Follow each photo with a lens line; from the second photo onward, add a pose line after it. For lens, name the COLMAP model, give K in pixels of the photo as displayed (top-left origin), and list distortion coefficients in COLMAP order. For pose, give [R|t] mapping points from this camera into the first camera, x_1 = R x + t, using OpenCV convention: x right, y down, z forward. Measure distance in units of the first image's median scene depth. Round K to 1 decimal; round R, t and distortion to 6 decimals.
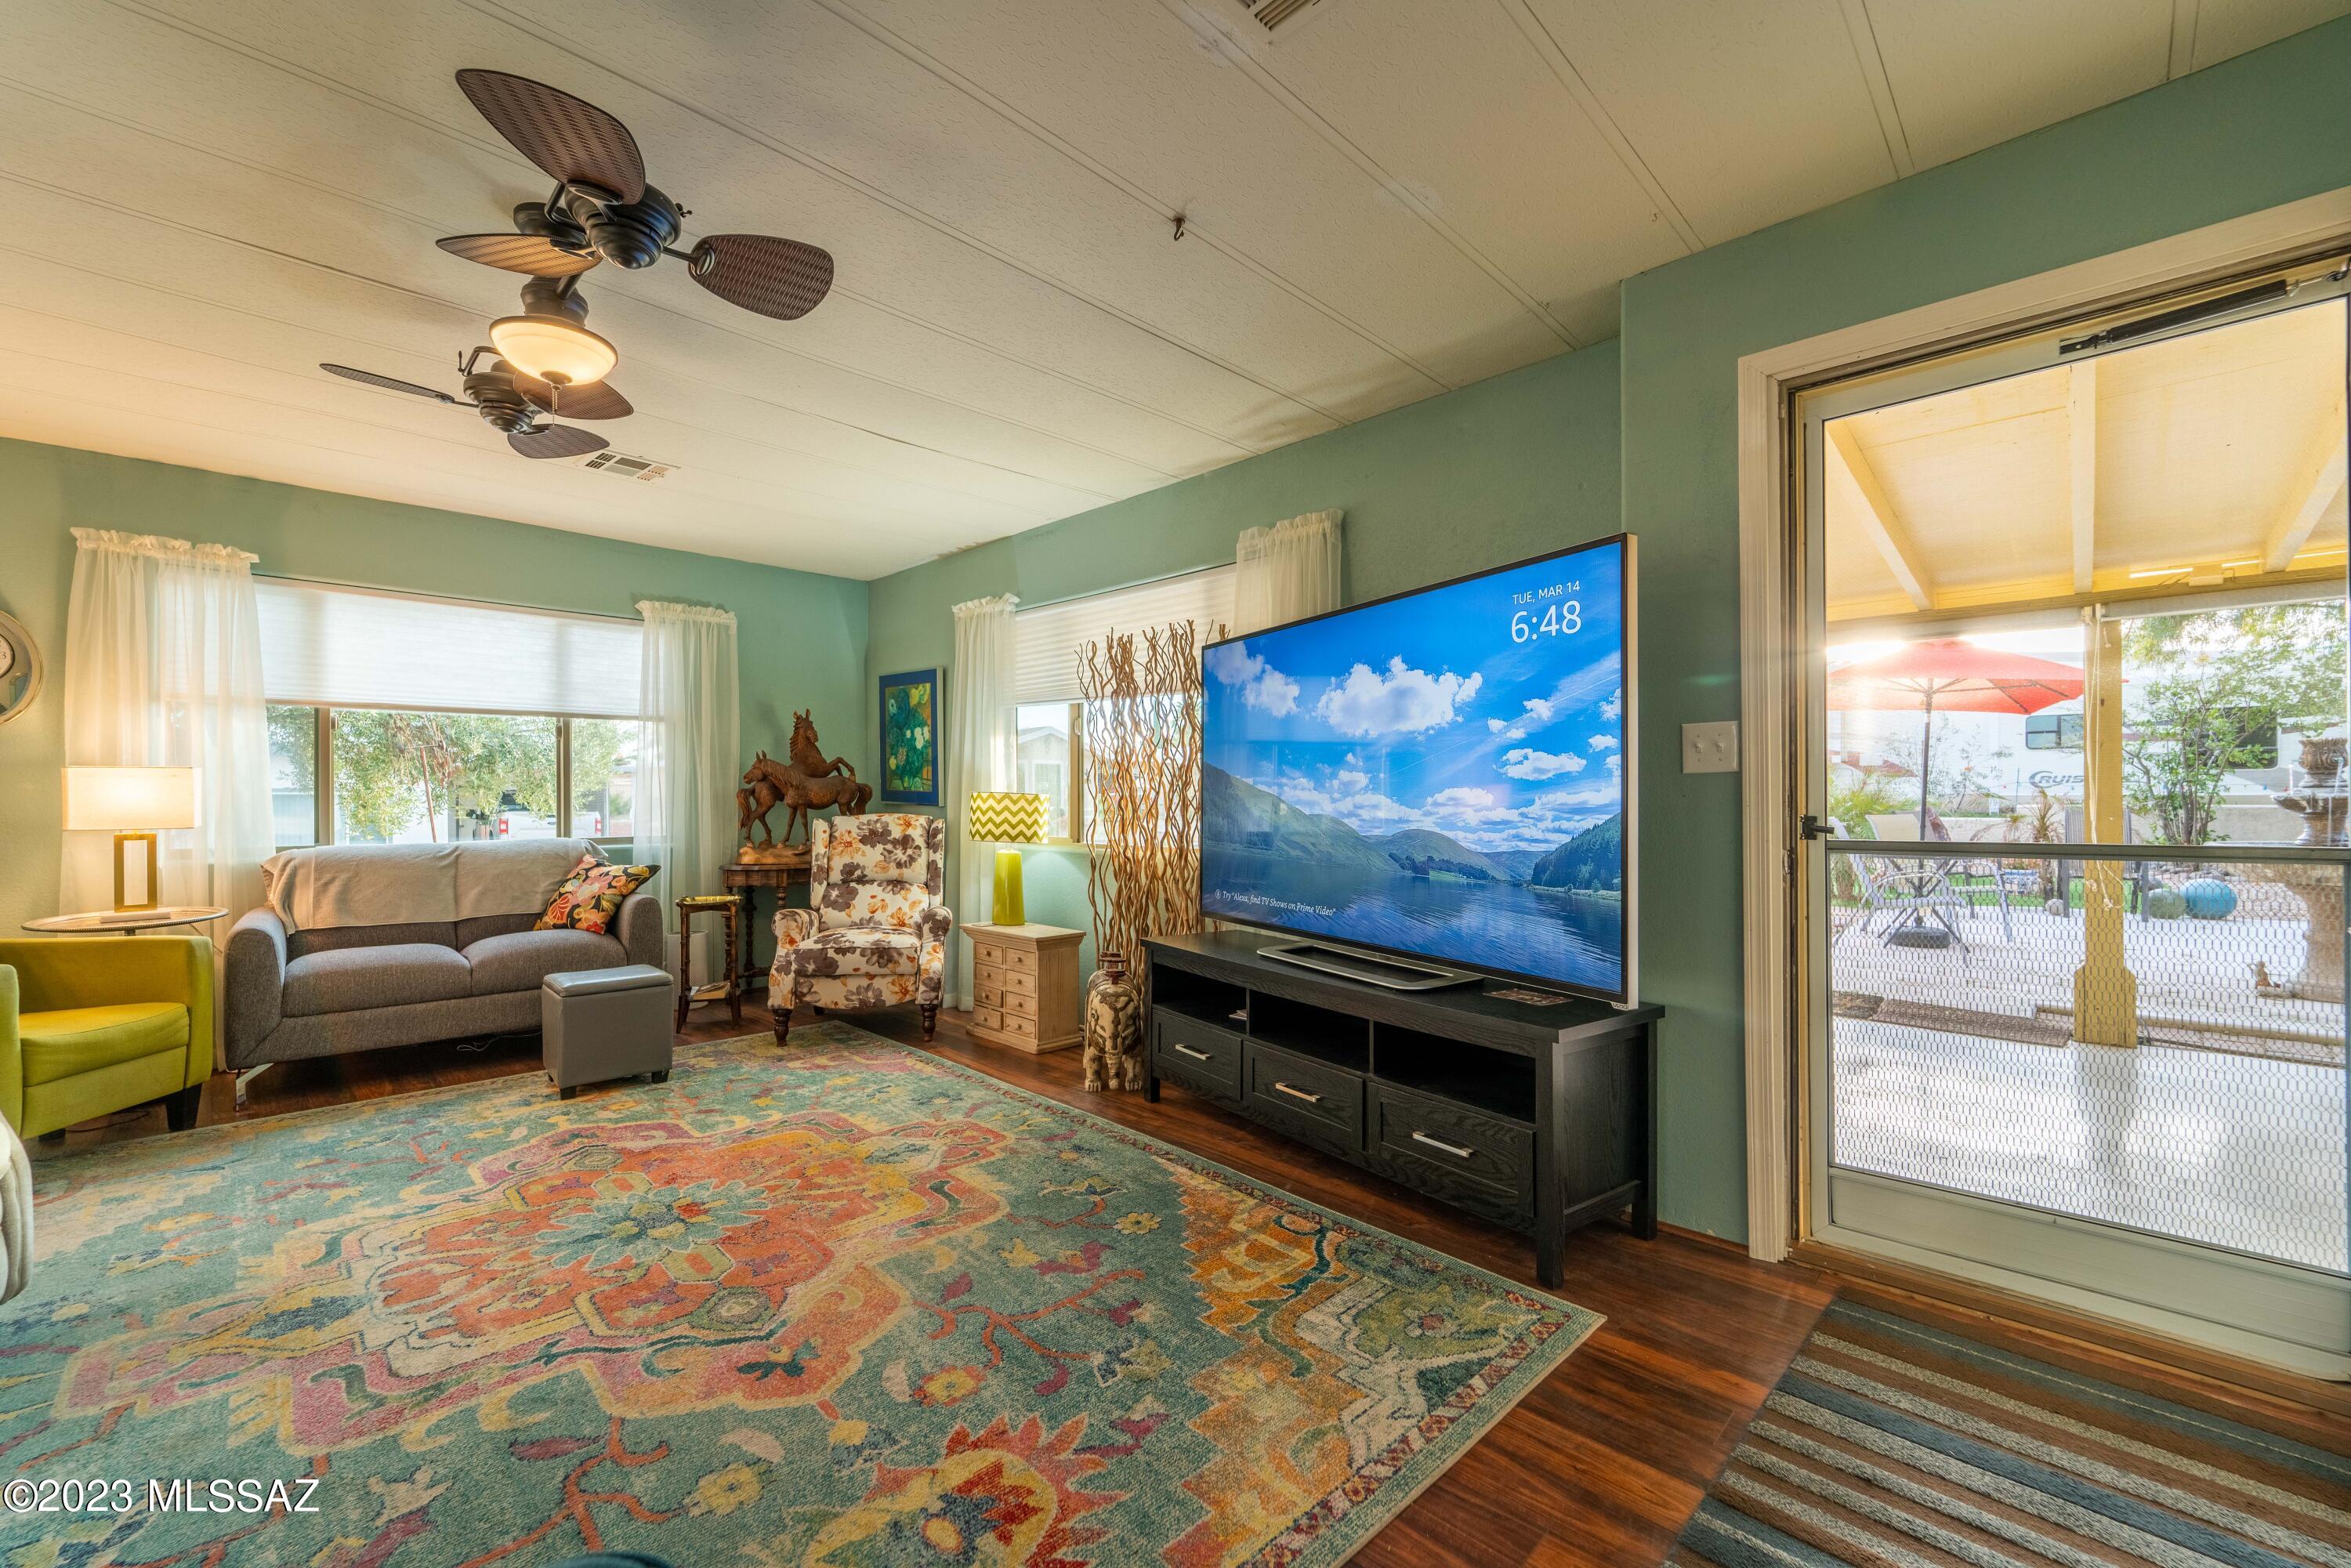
lens RADIAL K [[949.7, 0, 1160.5], [0, 949.7, 796.9], [0, 0, 1]] dist [-0.001880, -0.000735]
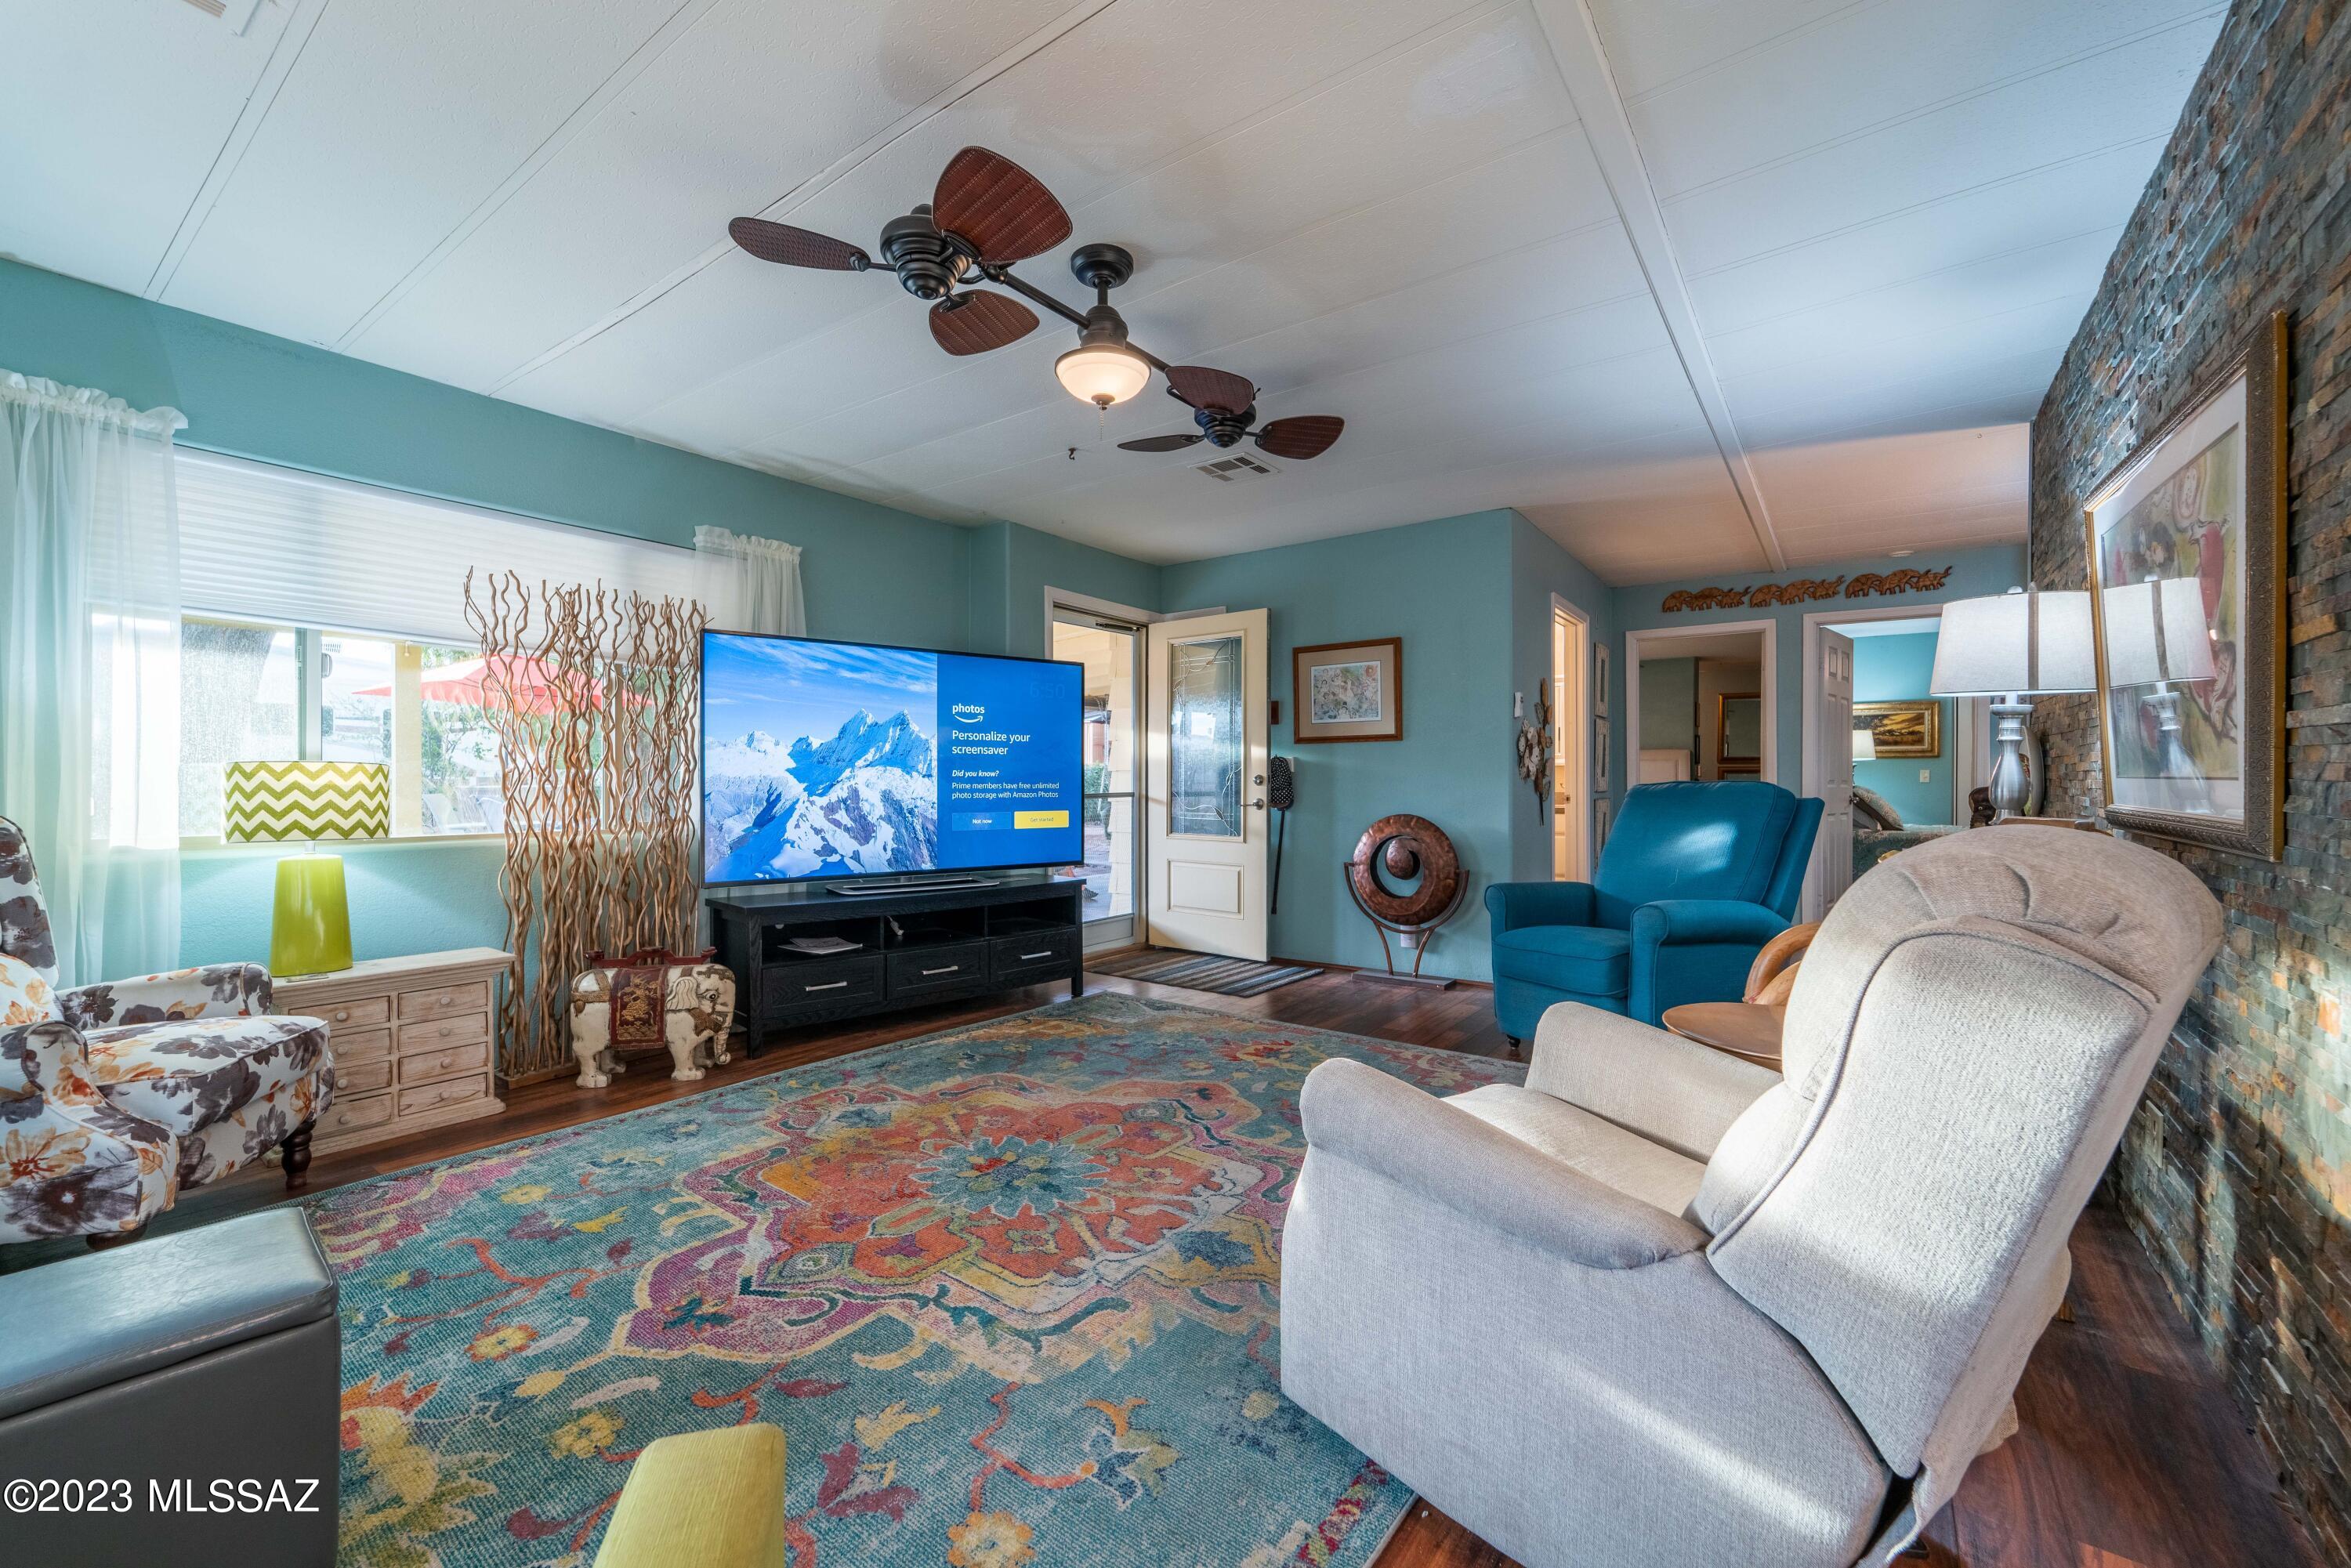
lens RADIAL K [[950.9, 0, 1167.8], [0, 950.9, 775.6], [0, 0, 1]] dist [-0.001298, -0.000917]
pose [[-0.151356, 0.009570, 0.988433, -1.307402], [-0.001678, 0.999949, -0.009938, 0.014767], [-0.988478, -0.003163, -0.151332, 0.809227]]
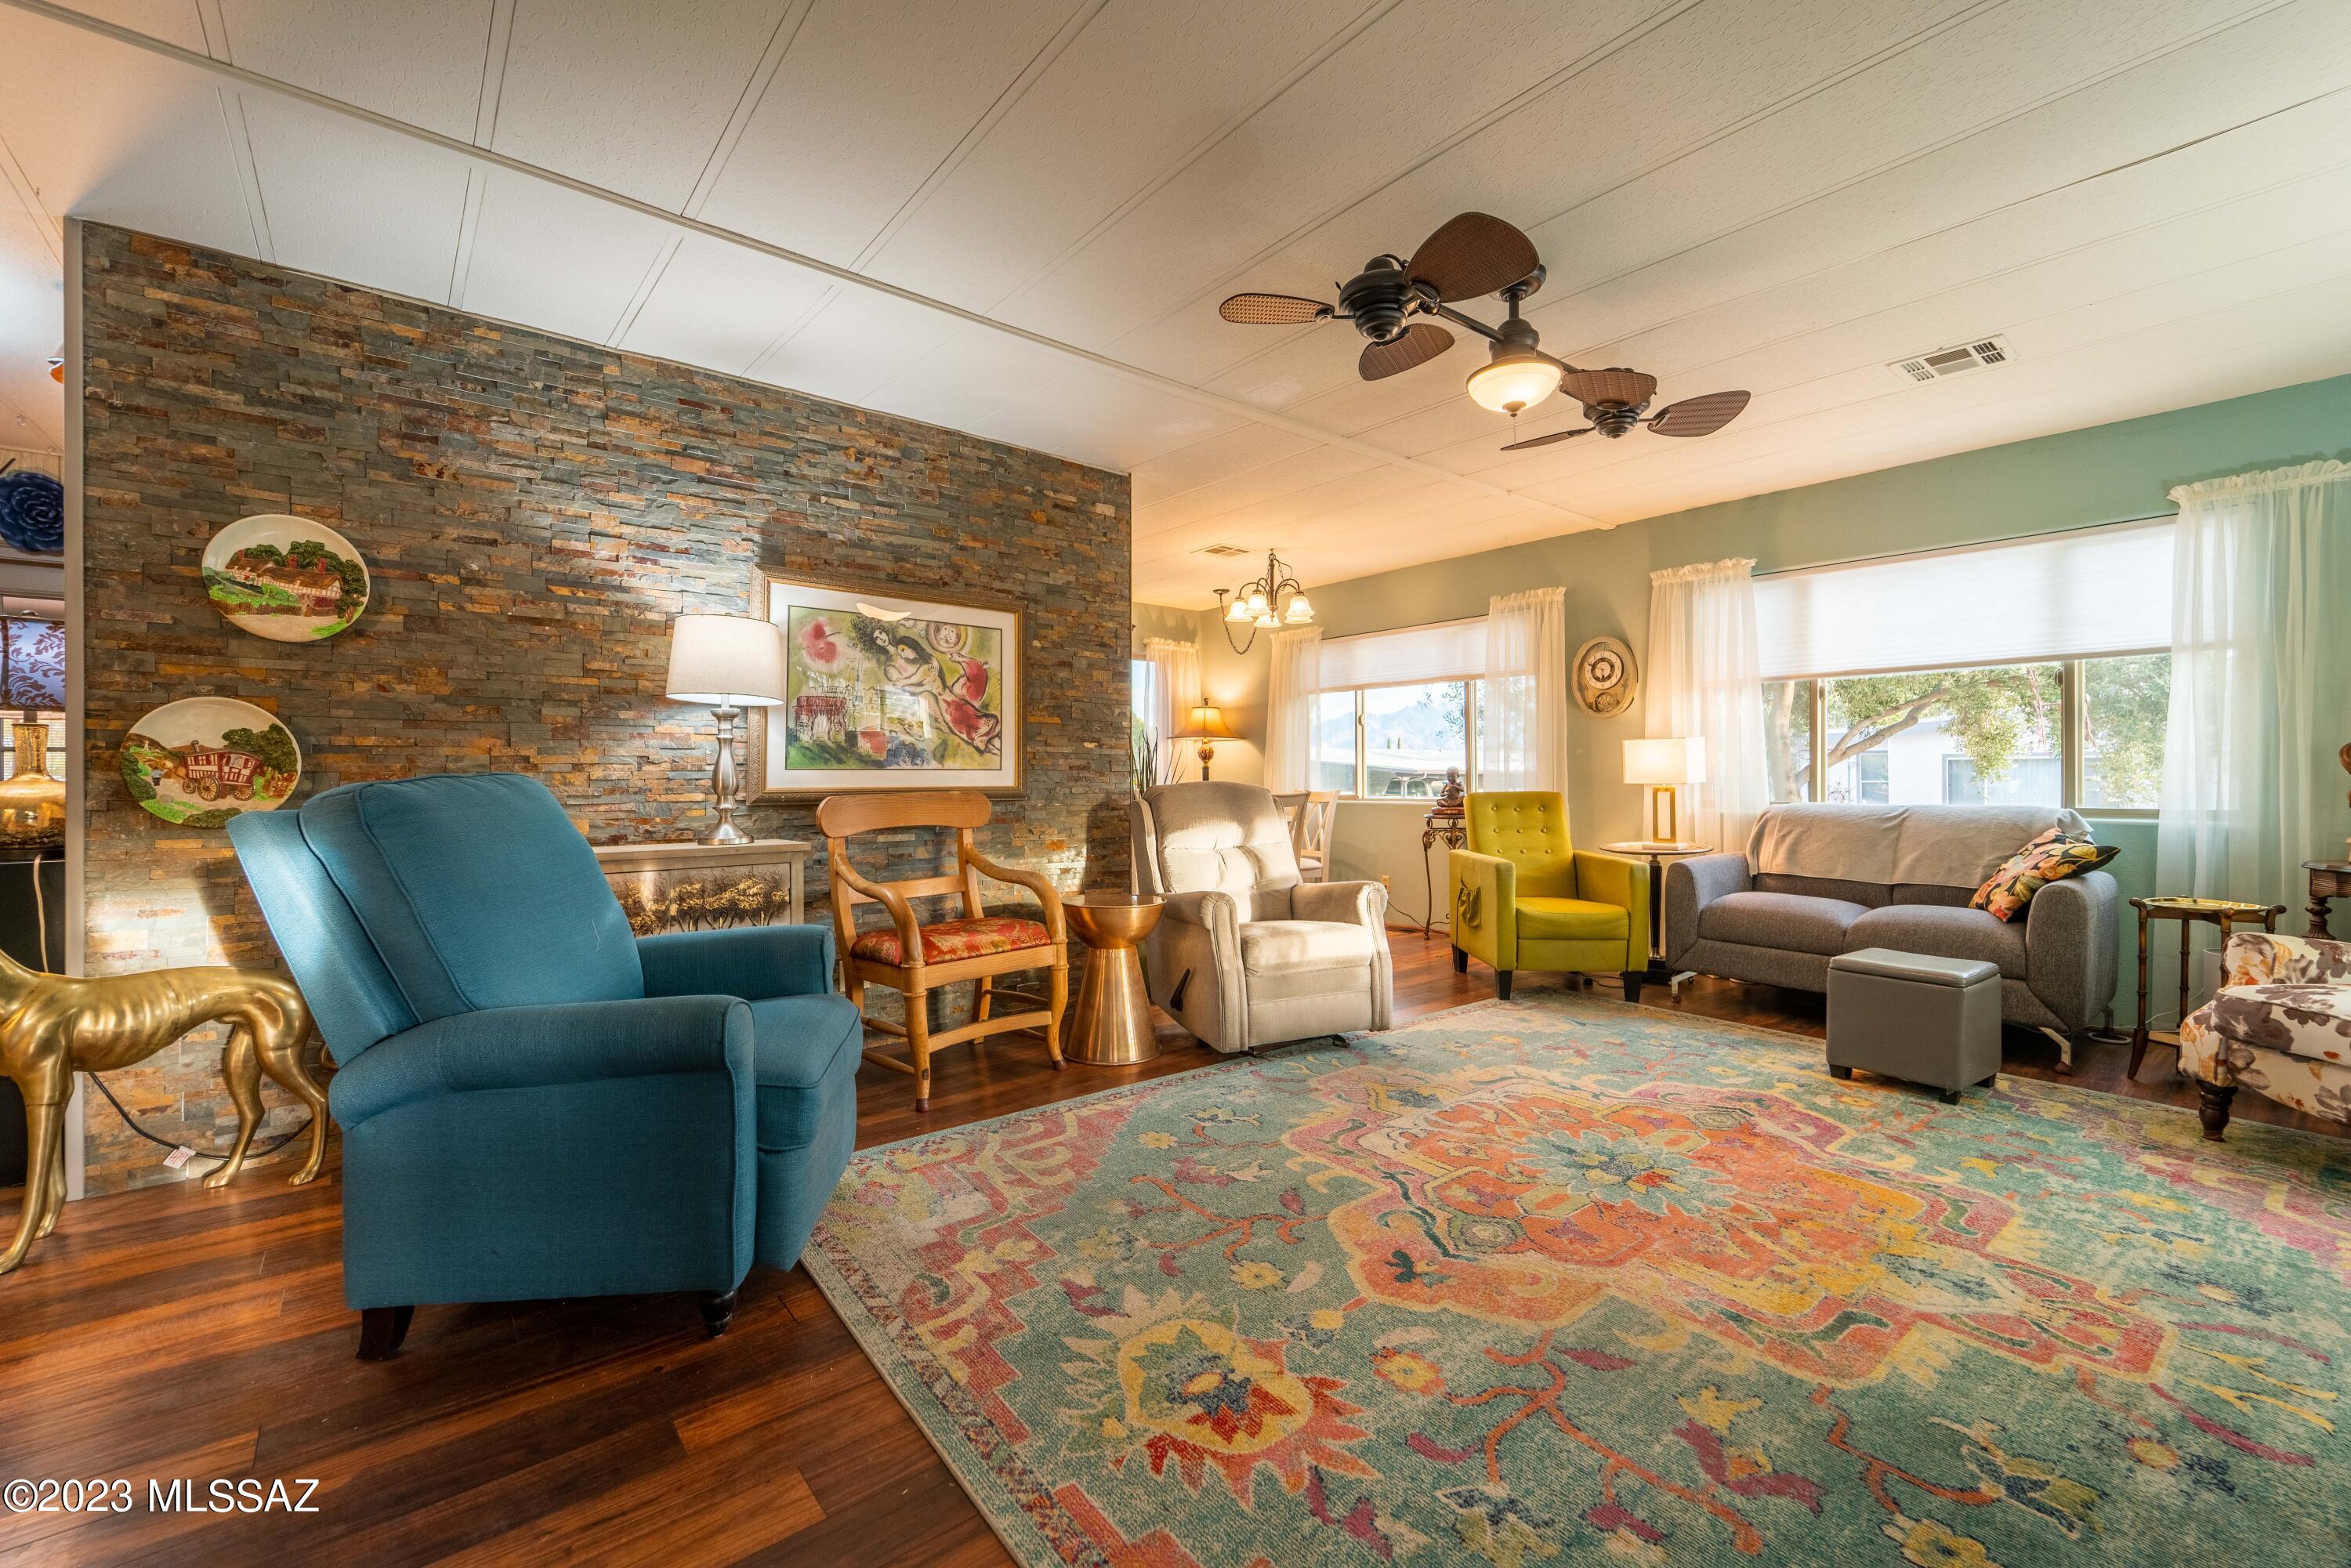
lens RADIAL K [[950.9, 0, 1167.8], [0, 950.9, 775.6], [0, 0, 1]] dist [-0.001298, -0.000917]
pose [[-0.101328, 0.009680, -0.994806, 0.441288], [0.006018, 0.999940, 0.009117, 0.006443], [0.994835, -0.005063, -0.101380, 0.507492]]
